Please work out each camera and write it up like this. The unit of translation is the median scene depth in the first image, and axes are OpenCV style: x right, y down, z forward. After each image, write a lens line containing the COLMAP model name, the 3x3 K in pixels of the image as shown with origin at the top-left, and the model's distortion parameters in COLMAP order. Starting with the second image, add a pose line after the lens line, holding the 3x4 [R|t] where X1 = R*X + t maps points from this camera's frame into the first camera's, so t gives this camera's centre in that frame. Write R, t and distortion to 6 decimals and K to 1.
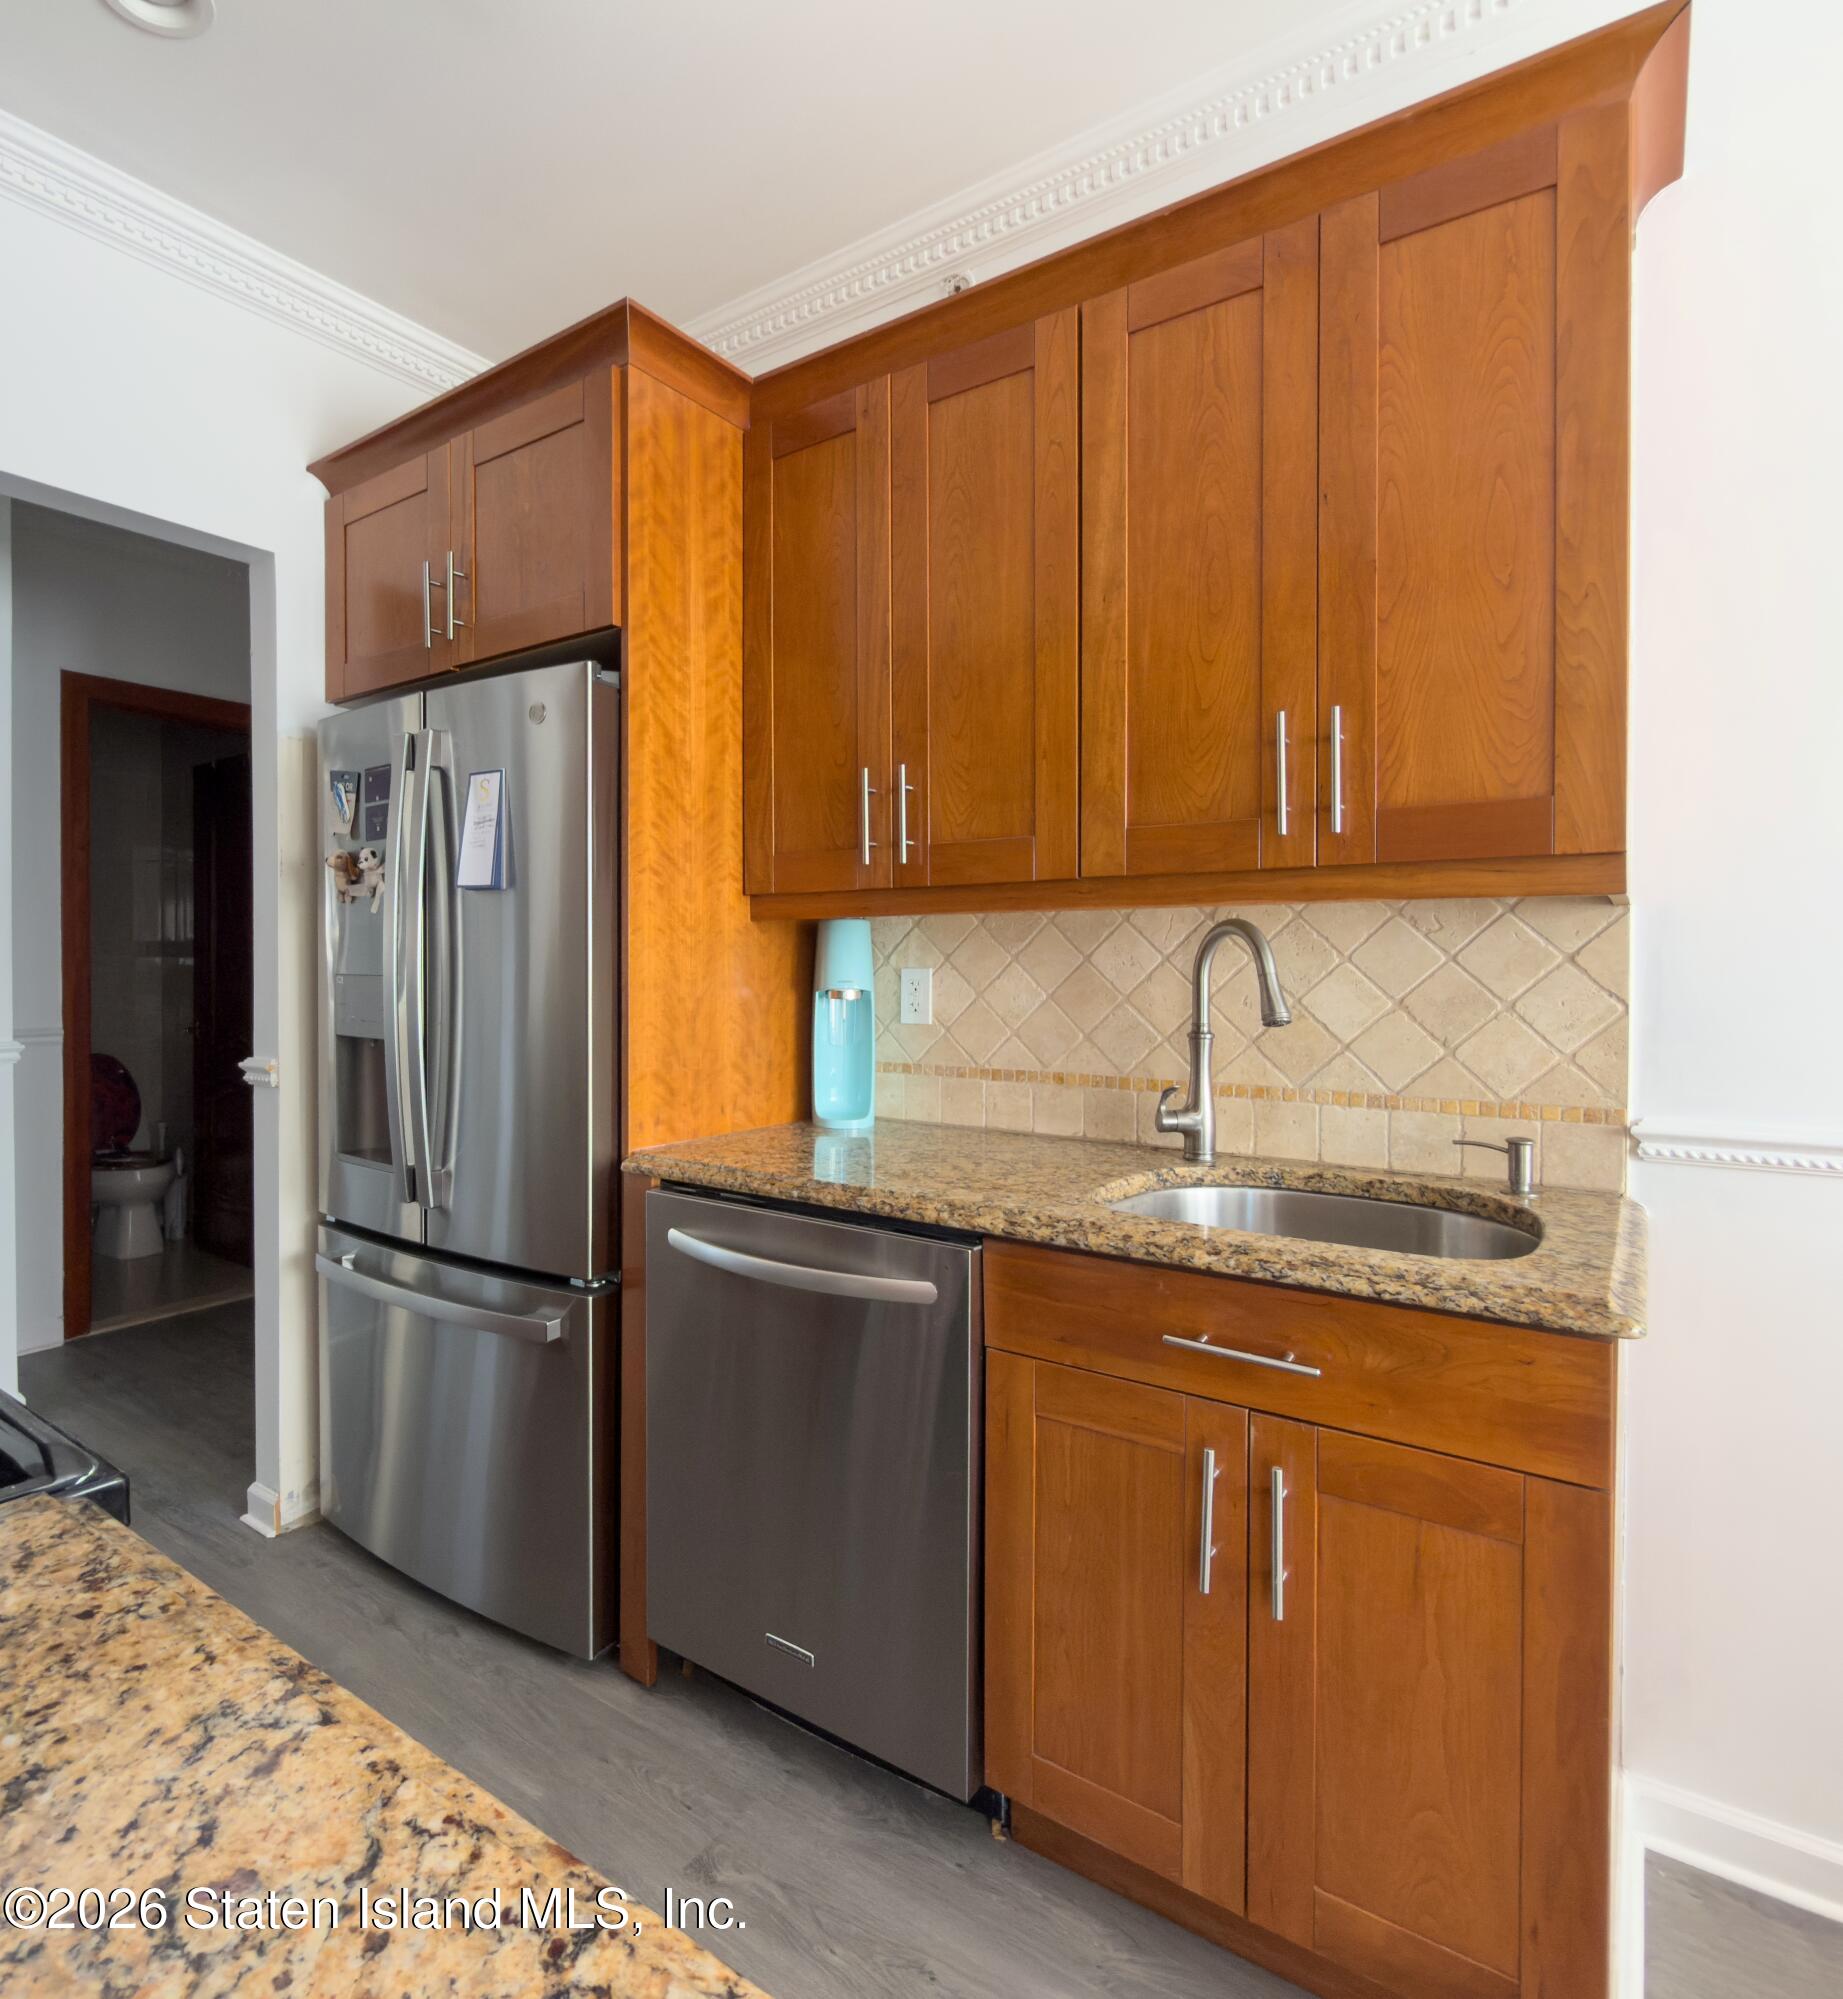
lens RADIAL K [[1072.8, 0, 929.9], [0, 1072.8, 991.5], [0, 0, 1]] dist [-0.004308, -0.001456]
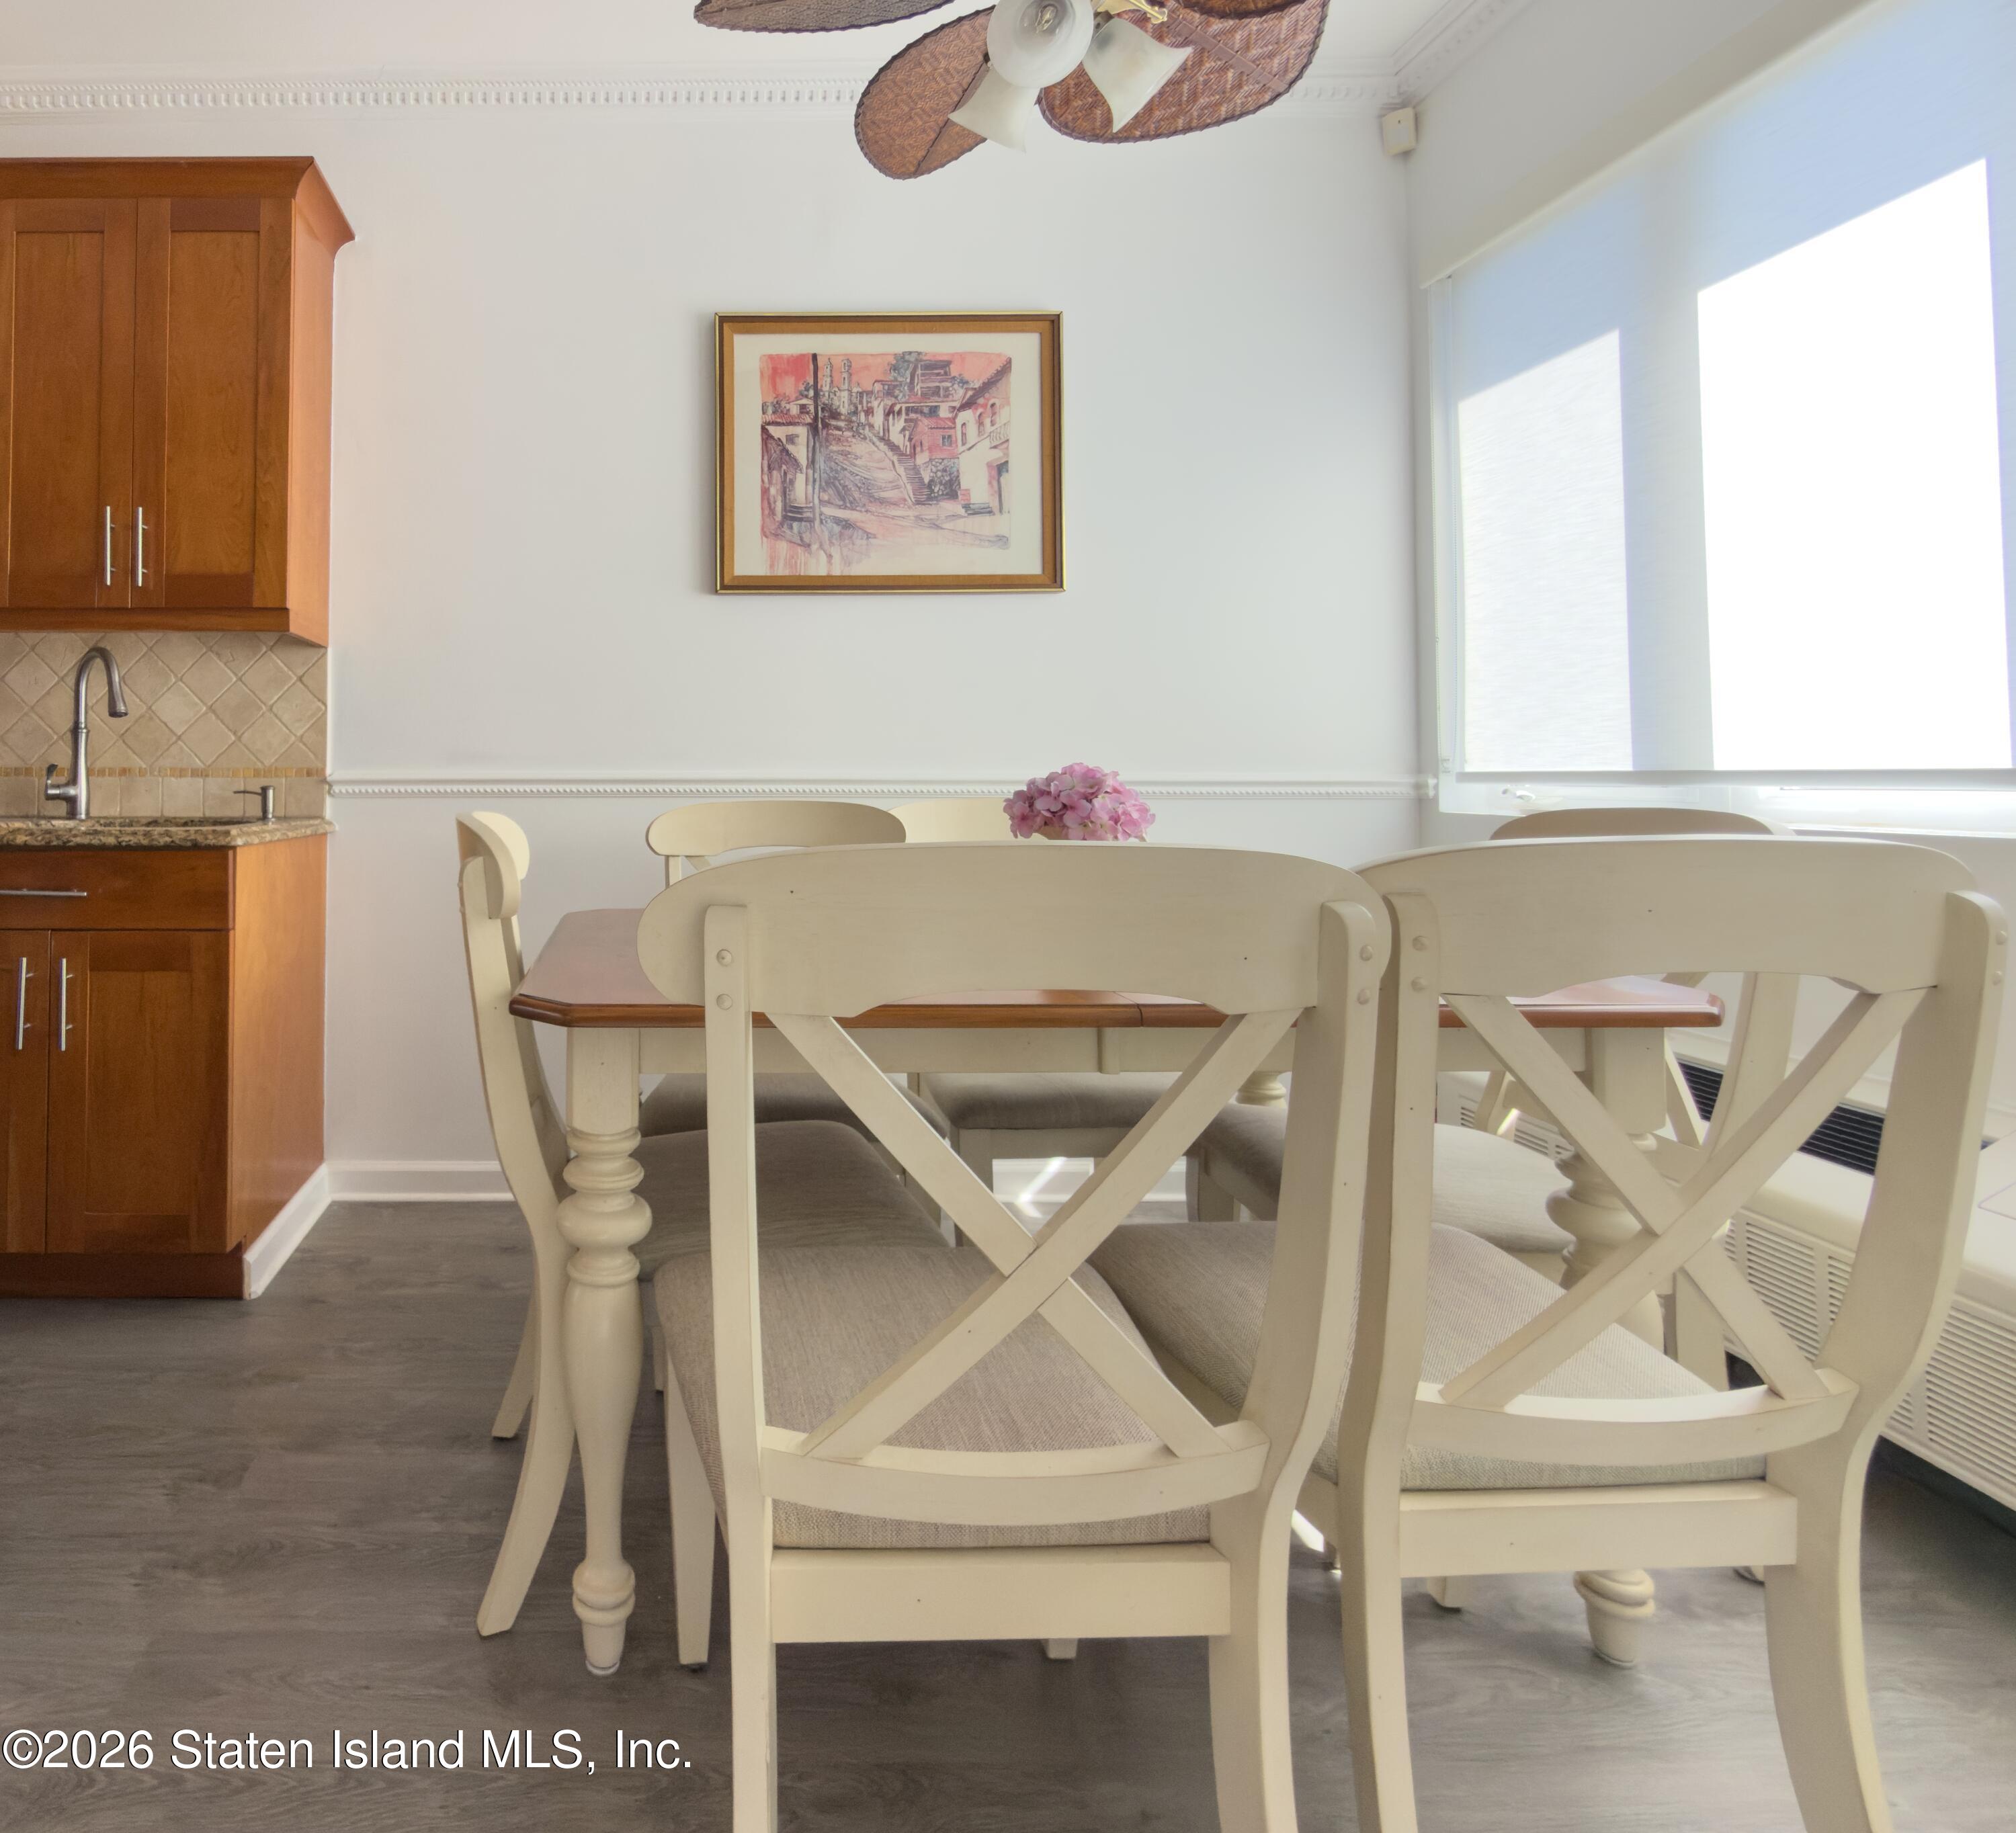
lens RADIAL K [[1441.3, 0, 995.5], [0, 1441.3, 912.4], [0, 0, 1]] dist [-0.004714, -0.012734]
pose [[0.851693, 0.013685, 0.523862, 0.352210], [-0.005622, 0.999840, -0.016980, 0.366007], [-0.524010, 0.011516, 0.851634, -1.478415]]
